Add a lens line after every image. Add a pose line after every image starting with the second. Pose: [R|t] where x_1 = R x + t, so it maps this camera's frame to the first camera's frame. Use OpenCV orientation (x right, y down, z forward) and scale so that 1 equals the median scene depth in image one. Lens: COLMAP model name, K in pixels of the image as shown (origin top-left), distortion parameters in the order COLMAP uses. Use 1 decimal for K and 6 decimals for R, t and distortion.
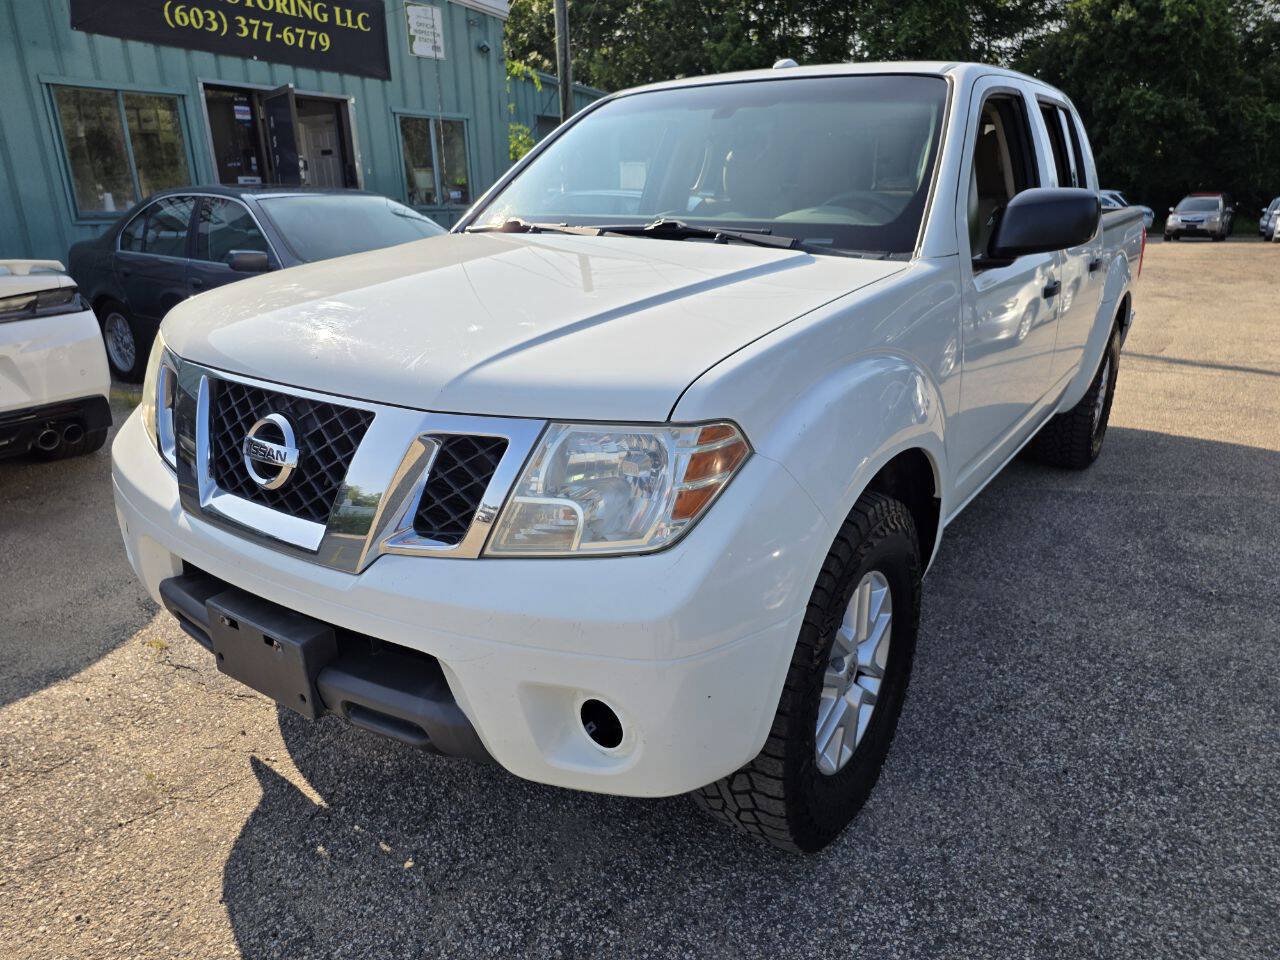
lens RADIAL K [[856.0, 0, 637.3], [0, 856.0, 487.2], [0, 0, 1]] dist [0.032914, -0.017893]
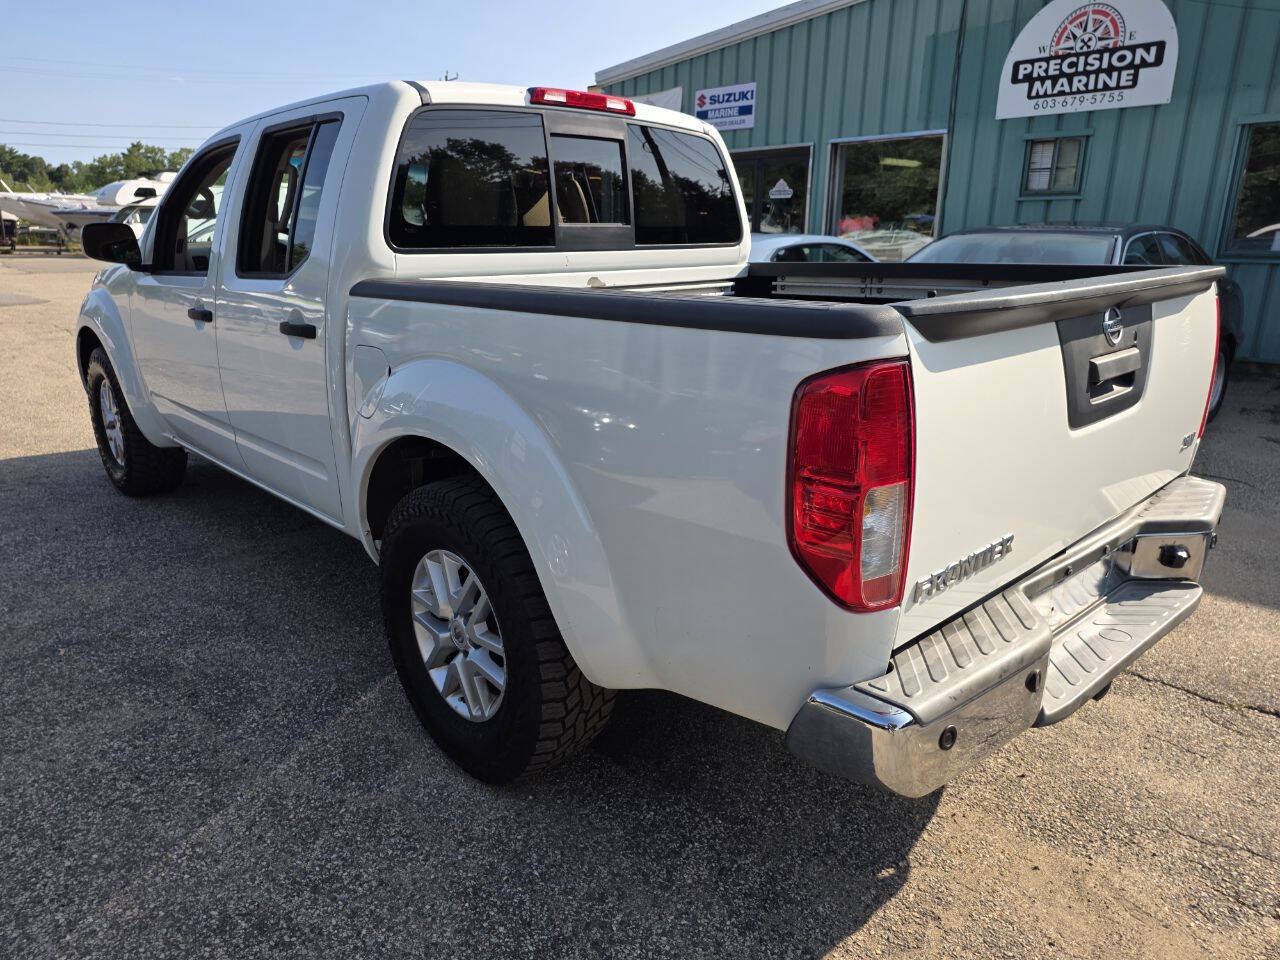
lens RADIAL K [[856.0, 0, 649.1], [0, 856.0, 462.6], [0, 0, 1]] dist [0.032914, -0.017893]
pose [[-0.193625, 0.259895, -0.946025, 1.894403], [-0.323353, 0.893488, 0.311644, -0.762209], [0.926257, 0.366242, -0.088964, 2.207873]]
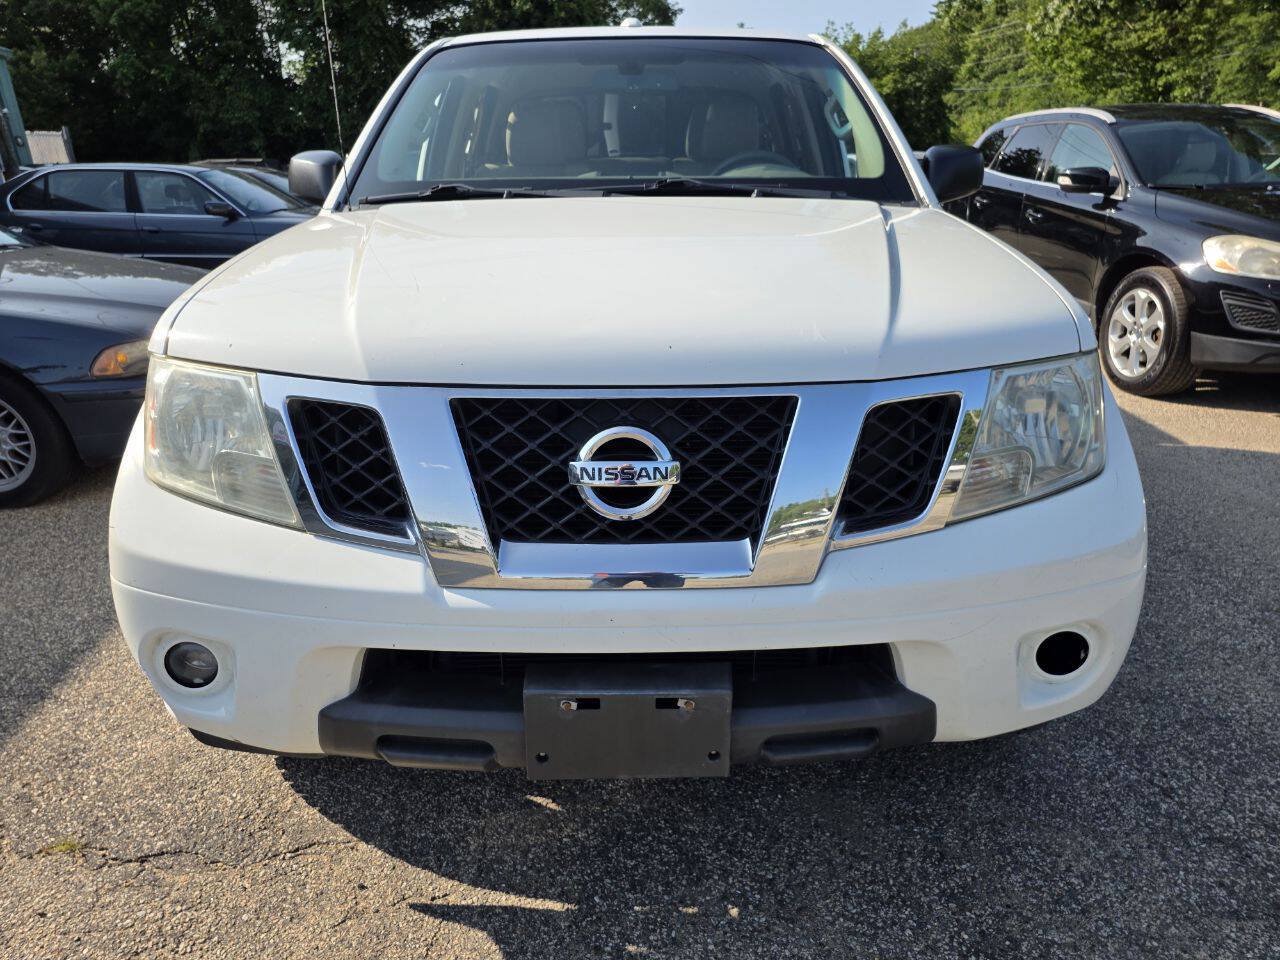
lens RADIAL K [[856.0, 0, 640.8], [0, 856.0, 484.3], [0, 0, 1]] dist [0.032914, -0.017893]
pose [[0.819992, -0.209215, 0.532768, -0.605815], [0.198184, 0.977005, 0.078635, -0.065356], [-0.536969, 0.041106, 0.842600, 0.243573]]
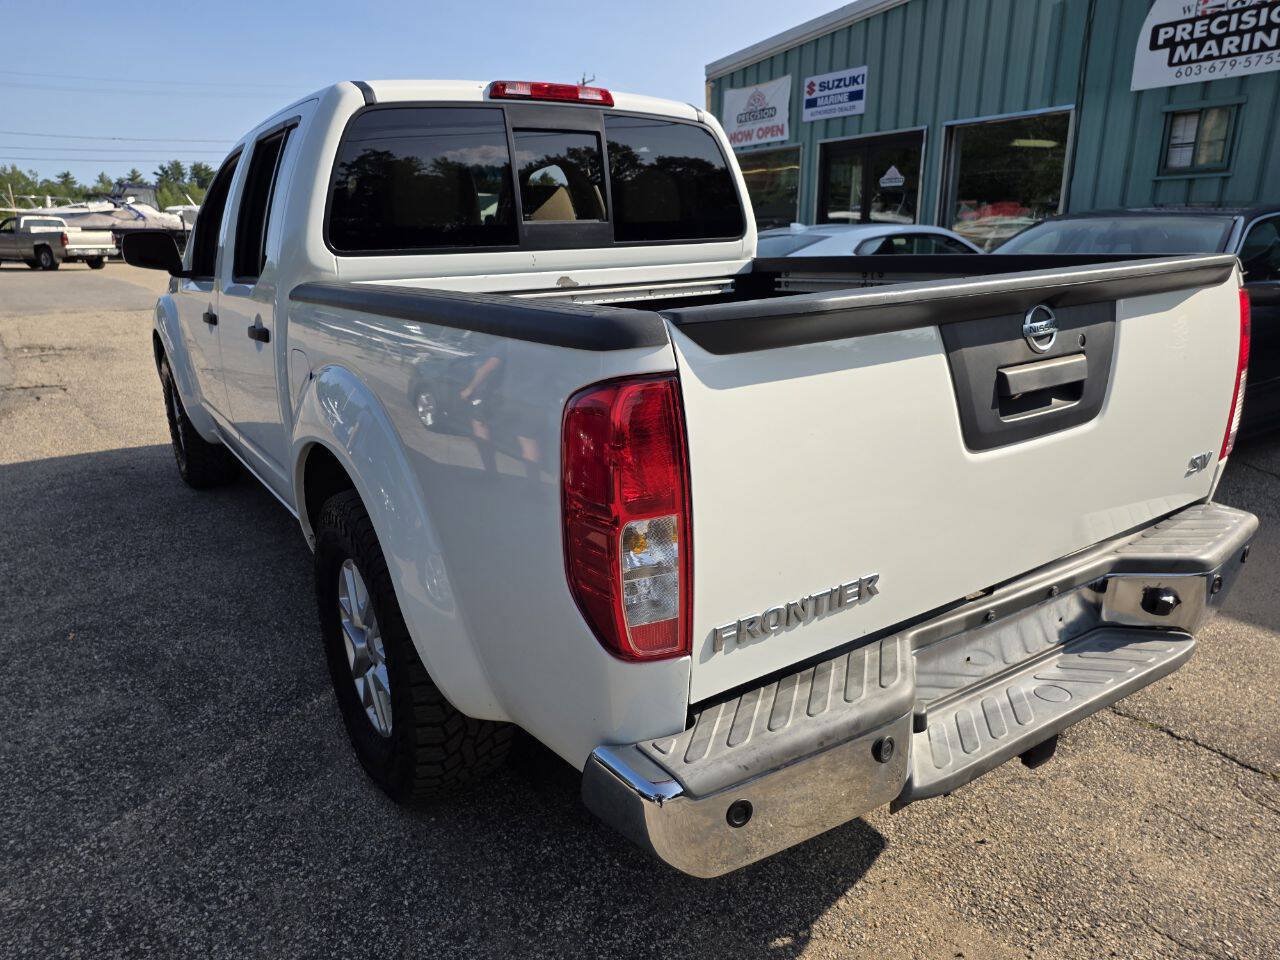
lens RADIAL K [[856.0, 0, 639.0], [0, 856.0, 464.8], [0, 0, 1]] dist [0.032914, -0.017893]
pose [[-0.352656, 0.261071, -0.898596, 1.763763], [-0.284496, 0.884921, 0.368749, -0.829460], [0.891457, 0.385689, -0.237799, 2.409056]]
